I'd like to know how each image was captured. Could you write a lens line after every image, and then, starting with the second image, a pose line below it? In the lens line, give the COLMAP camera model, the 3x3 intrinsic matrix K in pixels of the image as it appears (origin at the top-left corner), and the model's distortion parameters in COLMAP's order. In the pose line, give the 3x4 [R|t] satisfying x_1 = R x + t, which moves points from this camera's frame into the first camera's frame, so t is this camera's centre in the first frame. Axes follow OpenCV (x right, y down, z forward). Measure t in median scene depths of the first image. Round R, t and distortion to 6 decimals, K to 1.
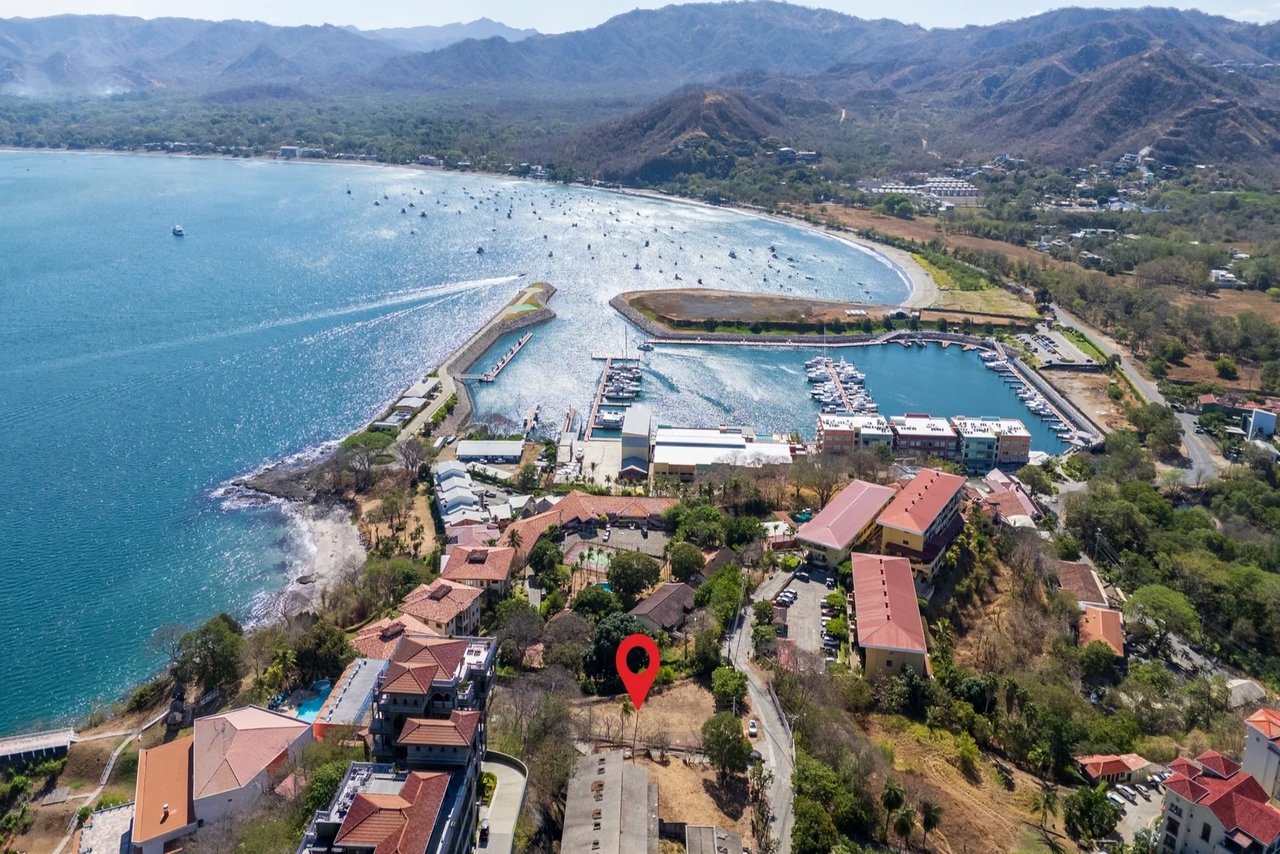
lens RADIAL K [[932.6, 0, 632.4], [0, 932.6, 397.2], [0, 0, 1]] dist [0.079657, -0.087473]
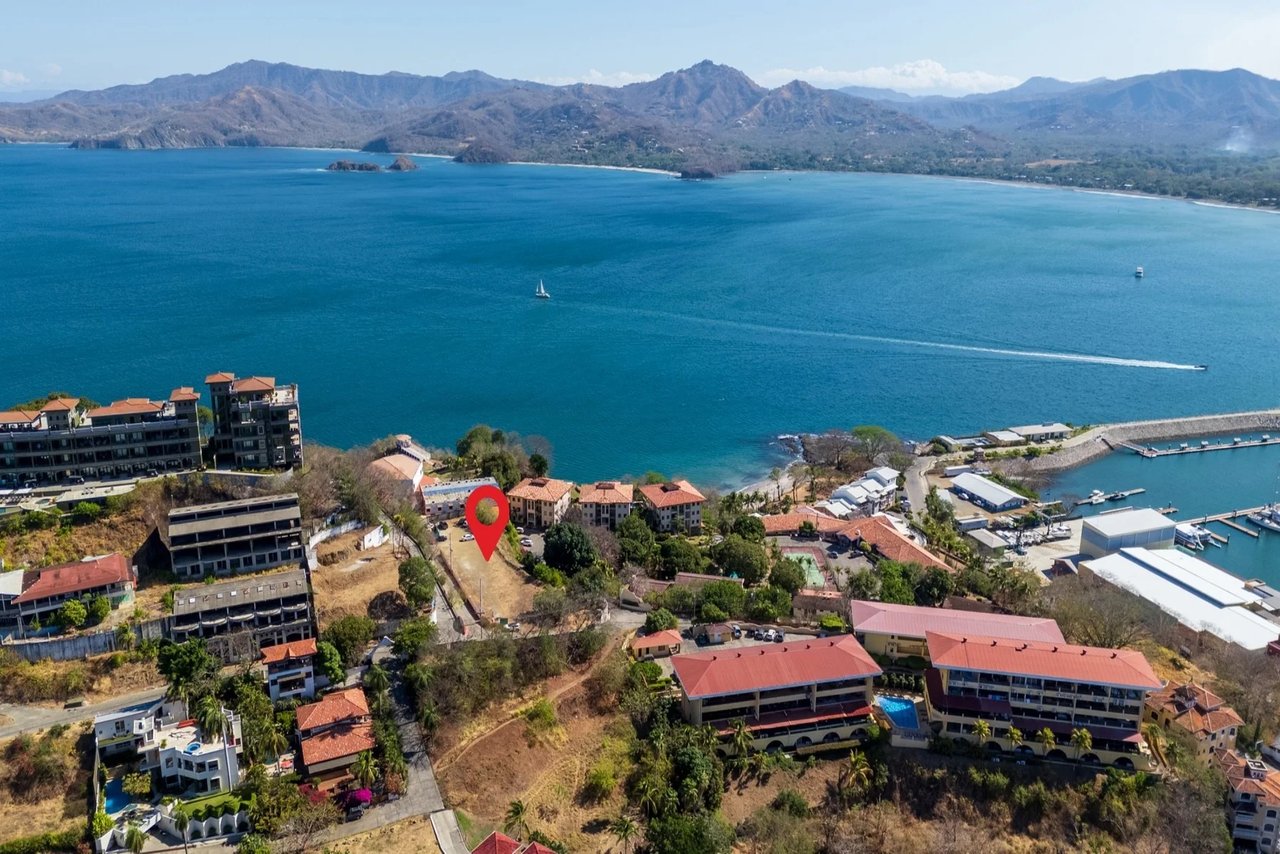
lens RADIAL K [[932.6, 0, 632.4], [0, 932.6, 397.2], [0, 0, 1]] dist [0.079657, -0.087473]
pose [[0.391814, 0.262153, -0.881906, 0.345385], [-0.314308, 0.939017, 0.139489, -0.035108], [0.864692, 0.222536, 0.450317, 0.171519]]
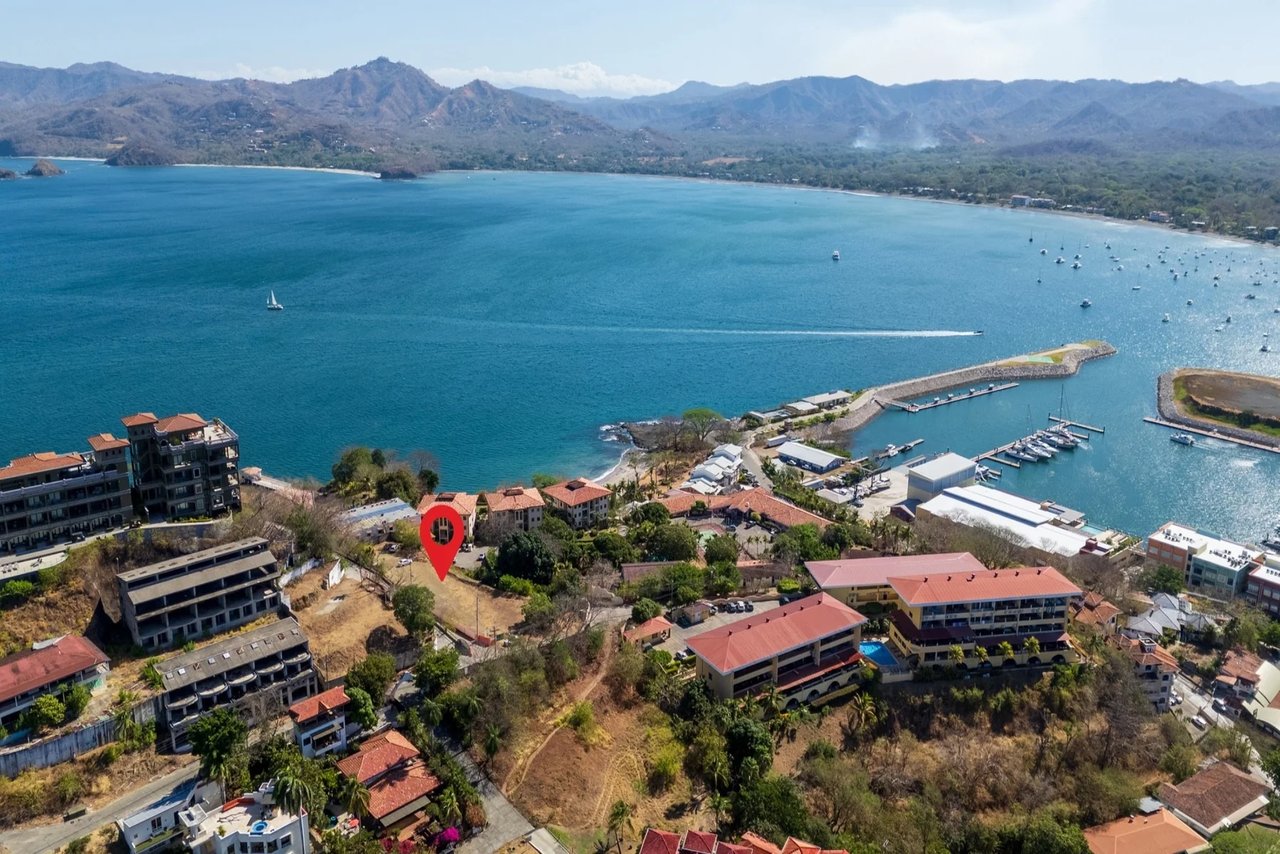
lens RADIAL K [[932.6, 0, 632.4], [0, 932.6, 397.2], [0, 0, 1]] dist [0.079657, -0.087473]
pose [[0.671914, 0.210781, -0.710002, 0.295671], [-0.251883, 0.966538, 0.048569, -0.005356], [0.696482, 0.146204, 0.702523, 0.085539]]
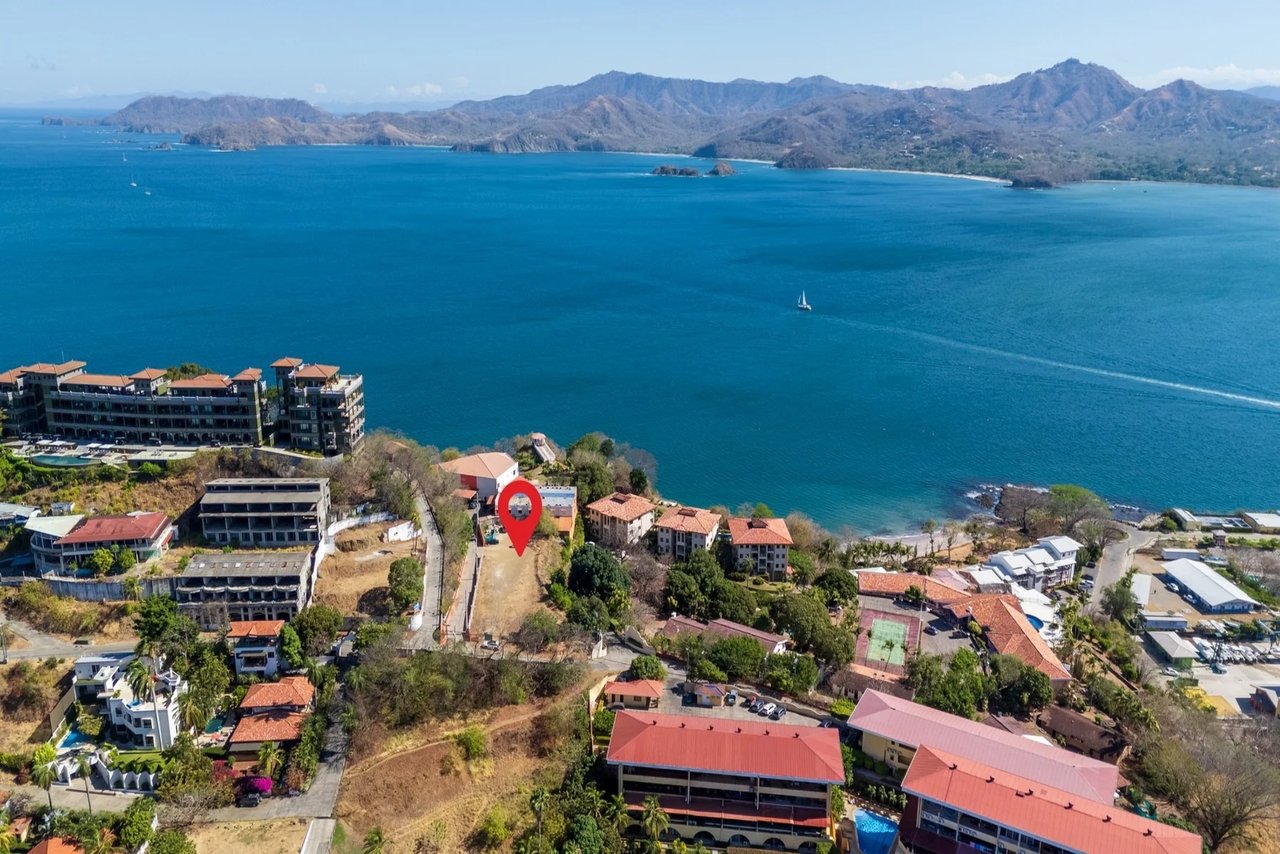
lens RADIAL K [[932.6, 0, 632.4], [0, 932.6, 397.2], [0, 0, 1]] dist [0.079657, -0.087473]
pose [[0.049550, 0.280034, -0.958711, 0.344185], [-0.344382, 0.905814, 0.246784, -0.074095], [0.937521, 0.317934, 0.141322, 0.281347]]
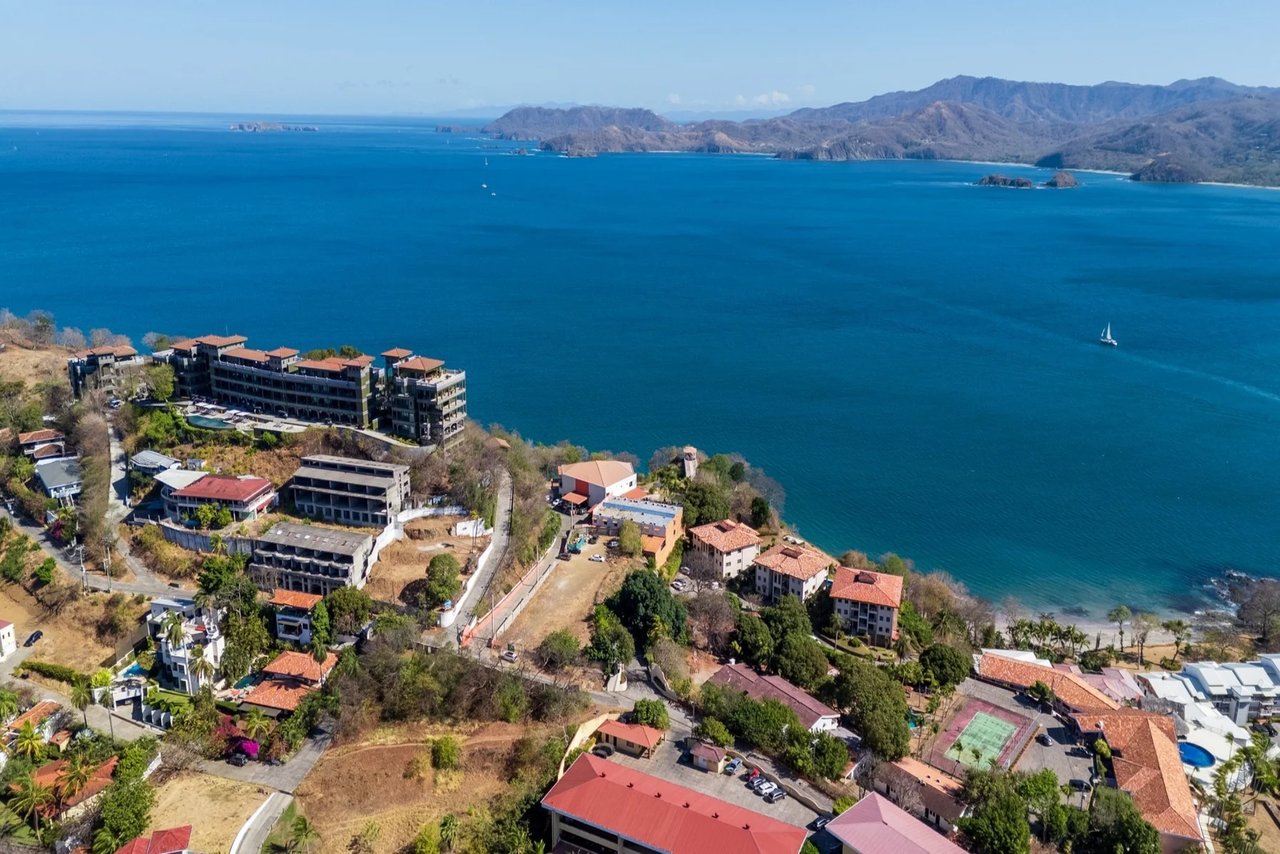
lens RADIAL K [[932.6, 0, 632.4], [0, 932.6, 397.2], [0, 0, 1]] dist [0.079657, -0.087473]
pose [[-0.291728, 0.260369, -0.920382, 0.310781], [-0.336446, 0.872814, 0.353553, -0.104382], [0.895376, 0.412800, -0.167024, 0.367318]]
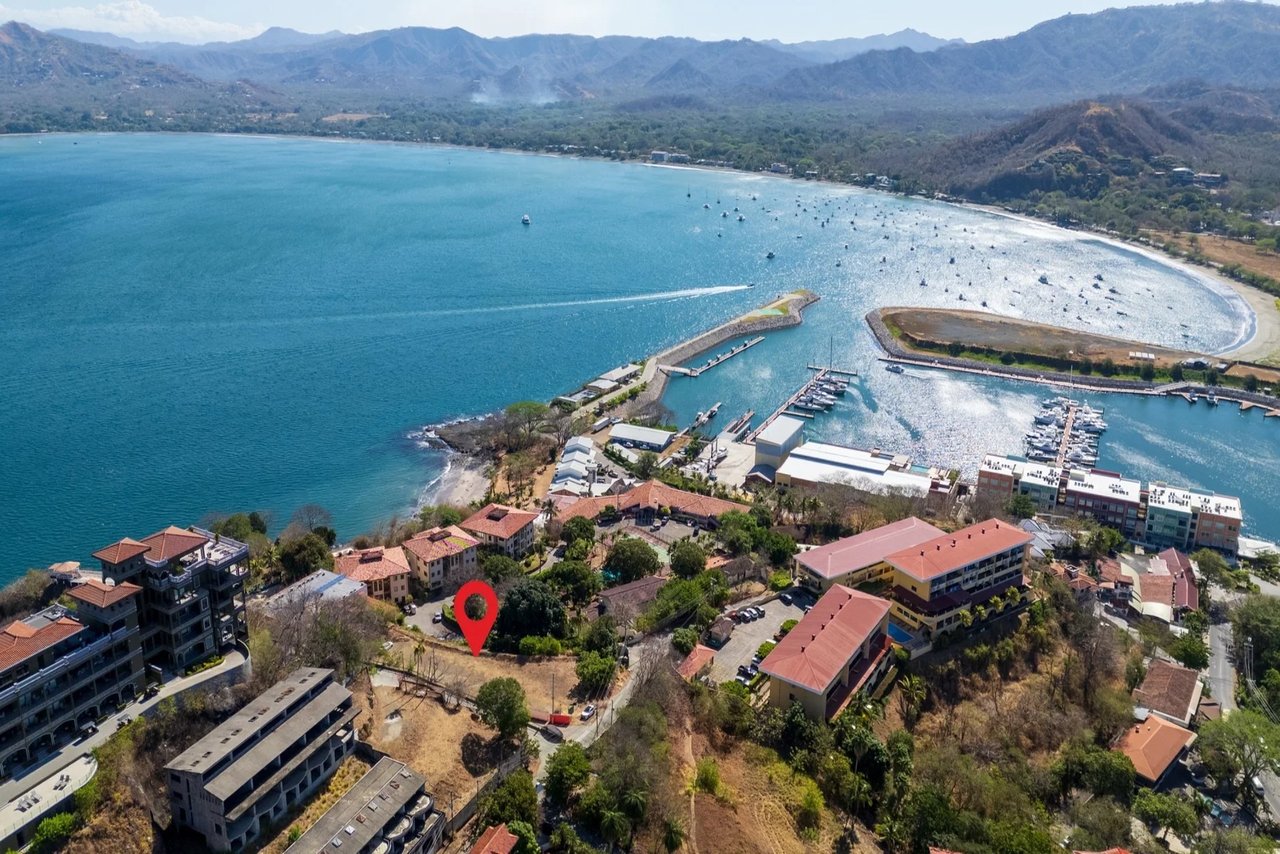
lens RADIAL K [[932.6, 0, 632.4], [0, 932.6, 397.2], [0, 0, 1]] dist [0.079657, -0.087473]
pose [[0.911165, 0.137100, -0.388565, 0.159593], [-0.141719, 0.989763, 0.016902, -0.001550], [0.386904, 0.039667, 0.921266, 0.025078]]
